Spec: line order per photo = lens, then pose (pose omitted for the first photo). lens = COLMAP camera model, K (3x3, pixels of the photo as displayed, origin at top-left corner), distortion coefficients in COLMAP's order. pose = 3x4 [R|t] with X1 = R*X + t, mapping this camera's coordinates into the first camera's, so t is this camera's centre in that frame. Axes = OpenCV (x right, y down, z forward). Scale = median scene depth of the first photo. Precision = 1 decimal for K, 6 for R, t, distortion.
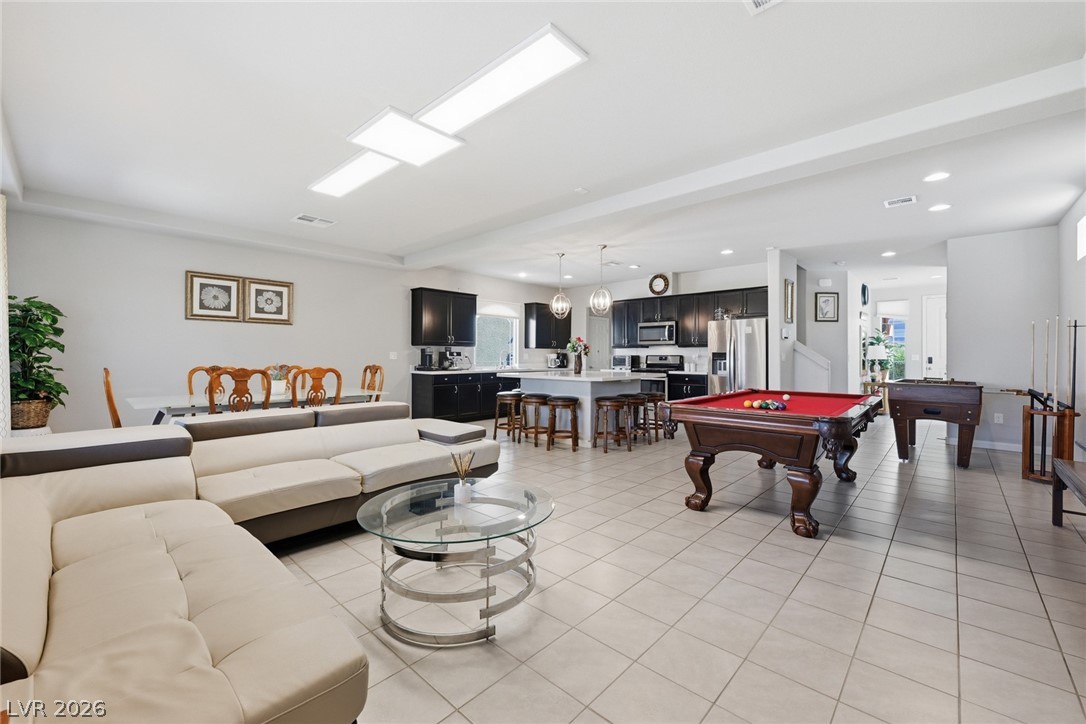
lens RADIAL K [[424.7, 0, 550.1], [0, 424.7, 353.2], [0, 0, 1]] dist [-0.001646, -0.000004]
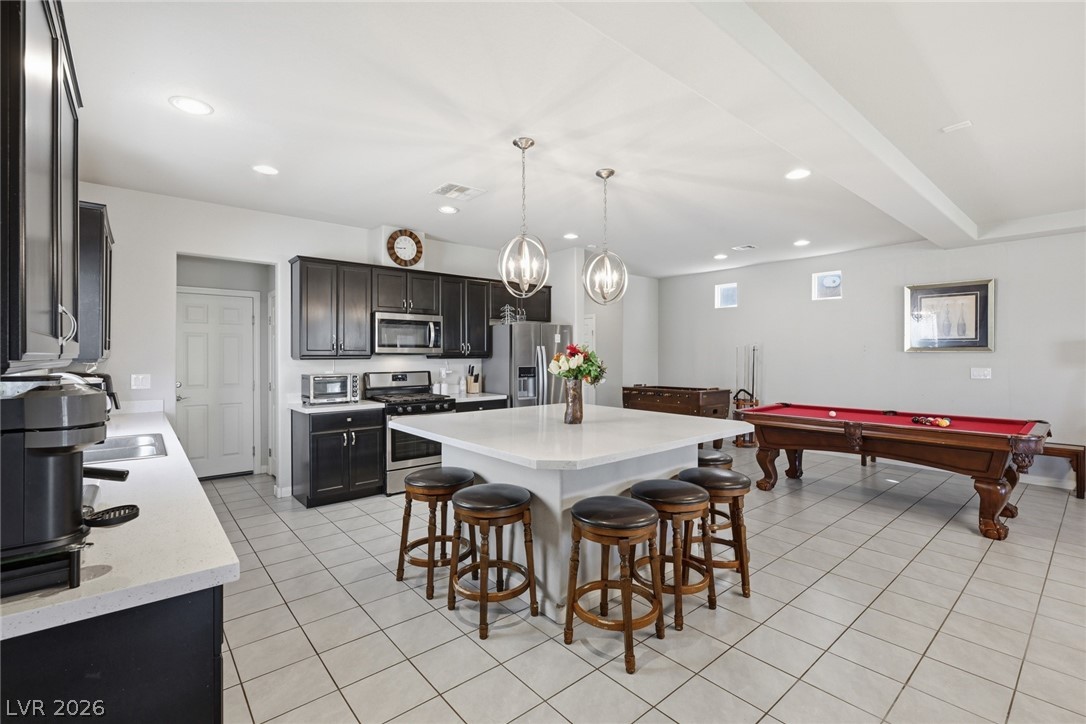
lens RADIAL K [[475.5, 0, 538.2], [0, 475.5, 357.8], [0, 0, 1]] dist [0.003987, 0.000189]
pose [[0.143085, -0.008009, 0.989678, -0.383576], [-0.004445, 0.999952, 0.008735, -0.022911], [-0.989700, -0.005649, 0.143043, 0.804832]]
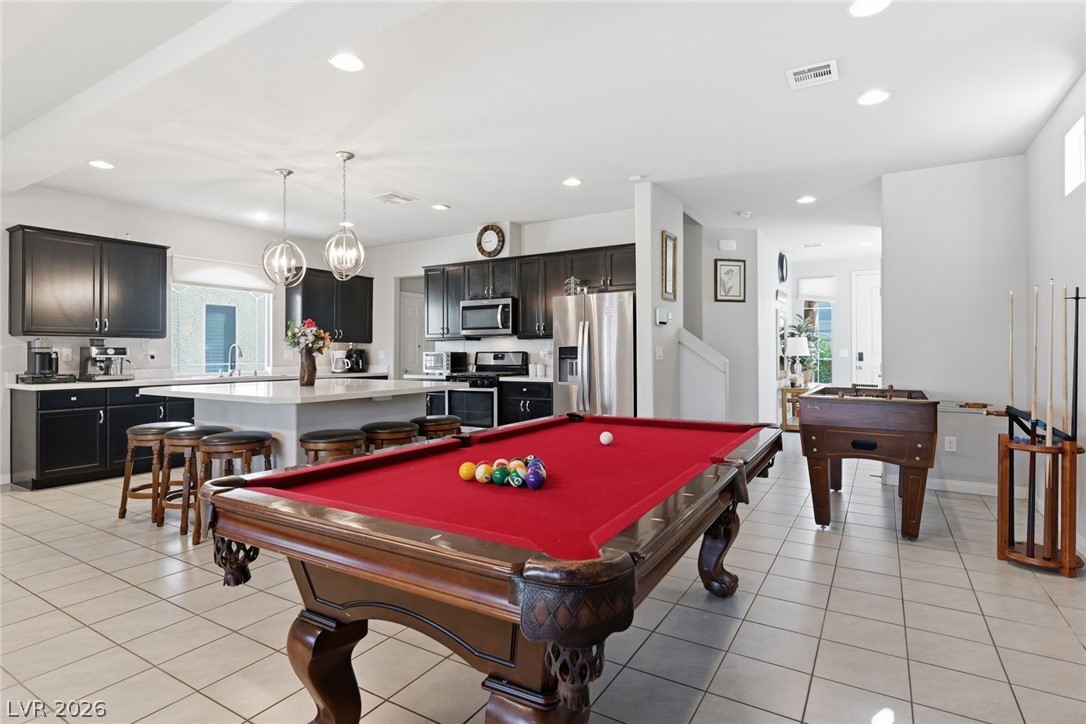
lens RADIAL K [[542.9, 0, 540.2], [0, 542.9, 348.7], [0, 0, 1]] dist [-0.001801, 0.000186]
pose [[0.980517, -0.003789, 0.196399, 0.185340], [0.004220, 0.999990, -0.001778, 0.002147], [-0.196390, 0.002572, 0.980522, 0.207266]]
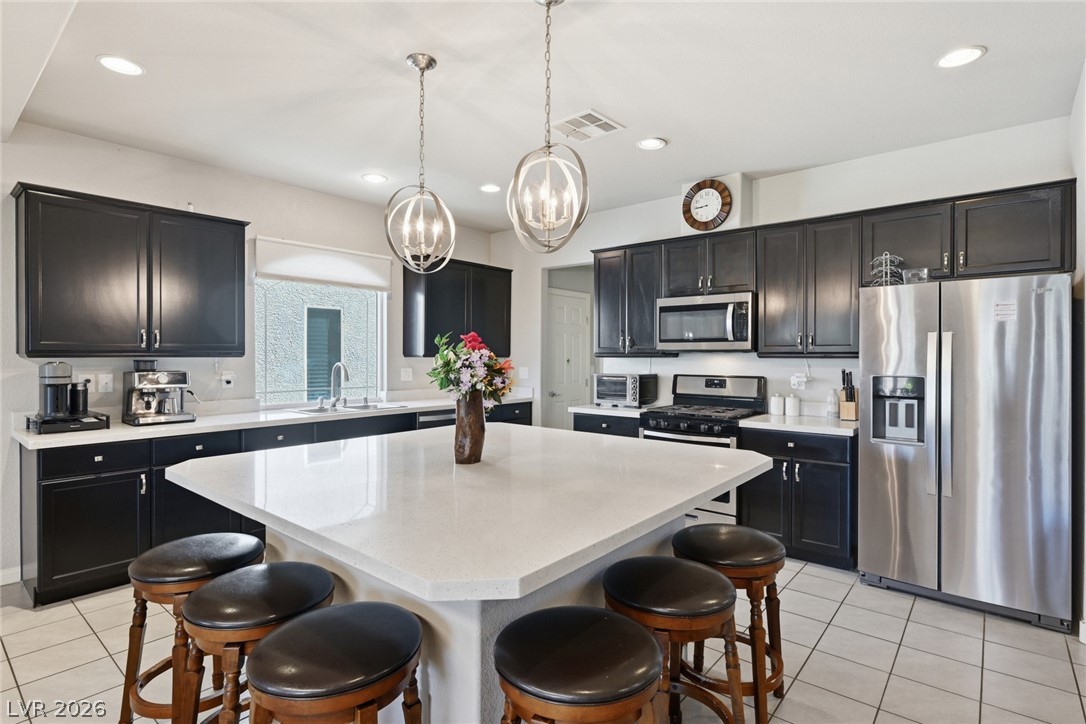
lens RADIAL K [[542.9, 0, 548.9], [0, 542.9, 358.5], [0, 0, 1]] dist [-0.001801, 0.000186]
pose [[0.998678, -0.002051, 0.051360, 0.082843], [0.001373, 0.999911, 0.013239, -0.021414], [-0.051382, -0.013151, 0.998592, 0.527667]]
